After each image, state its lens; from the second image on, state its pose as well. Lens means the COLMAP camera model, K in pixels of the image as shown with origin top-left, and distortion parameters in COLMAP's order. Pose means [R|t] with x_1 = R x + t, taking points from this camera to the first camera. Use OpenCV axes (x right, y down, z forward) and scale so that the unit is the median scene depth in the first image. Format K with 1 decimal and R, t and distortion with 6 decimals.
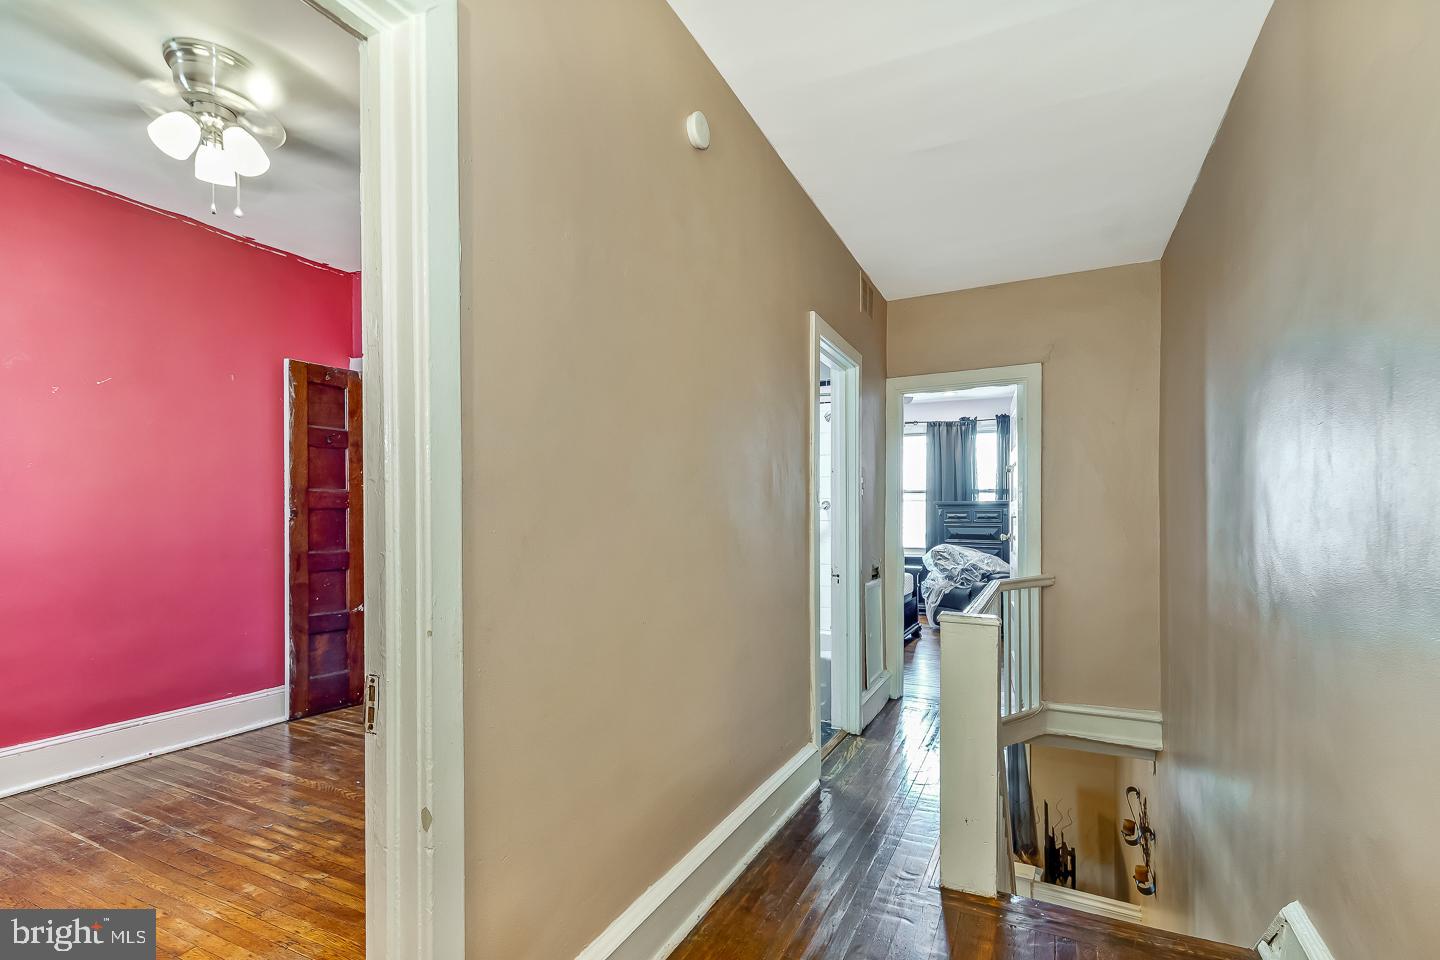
lens RADIAL K [[693.2, 0, 716.5], [0, 693.2, 518.3], [0, 0, 1]] dist [0.011658, -0.004143]
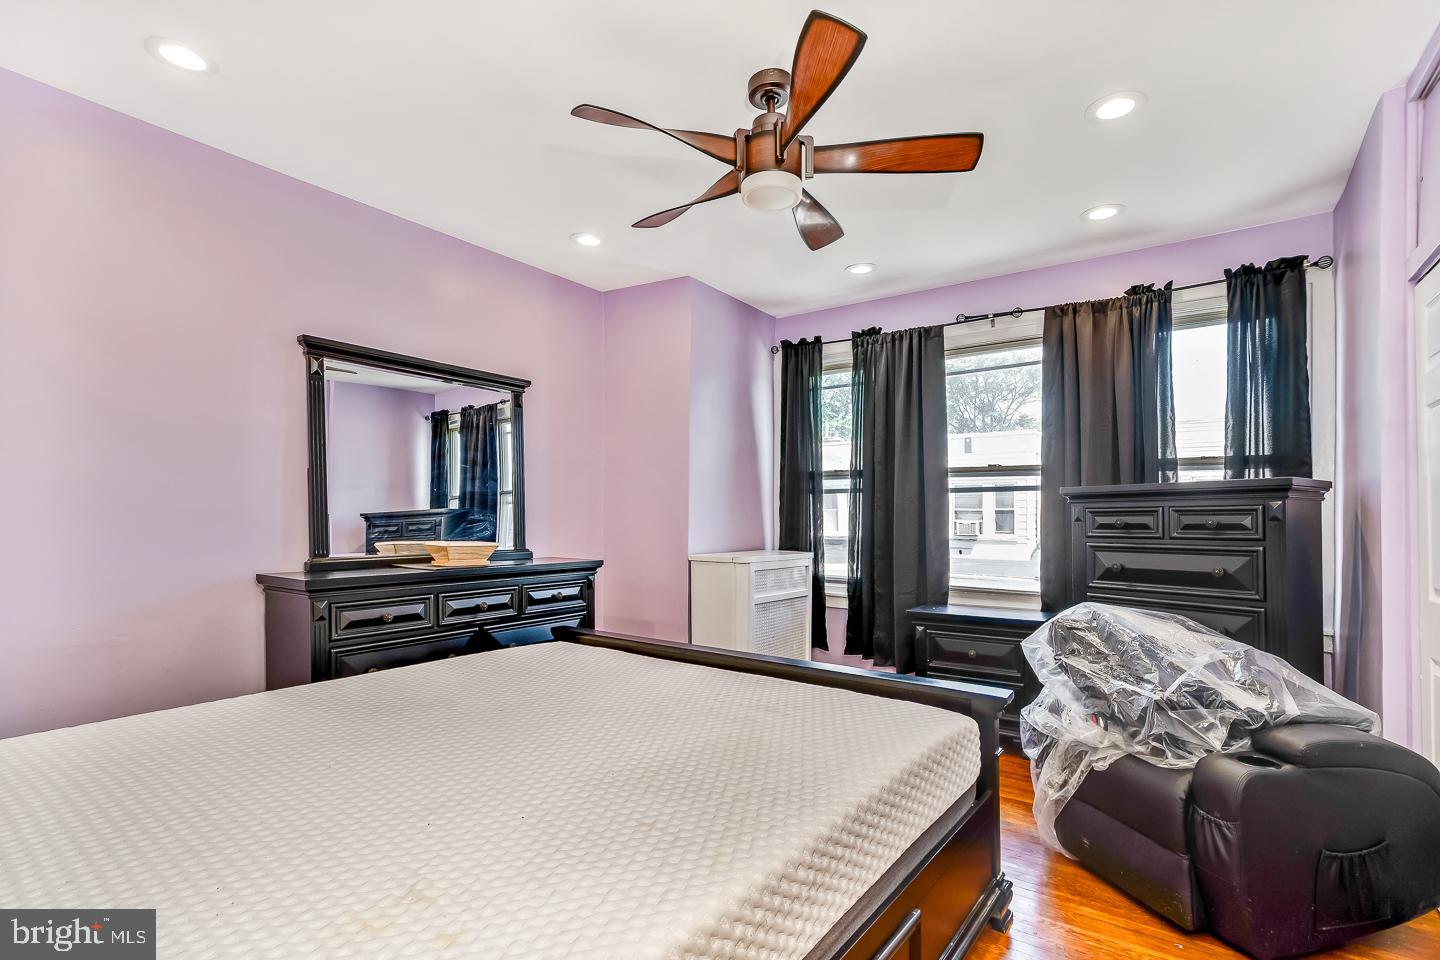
lens RADIAL K [[693.2, 0, 715.7], [0, 693.2, 515.6], [0, 0, 1]] dist [0.011658, -0.004143]
pose [[0.987176, 0.008690, -0.159399, 0.179617], [-0.009823, 0.999932, -0.006322, -0.002567], [0.159333, 0.007806, 0.987194, 0.566444]]
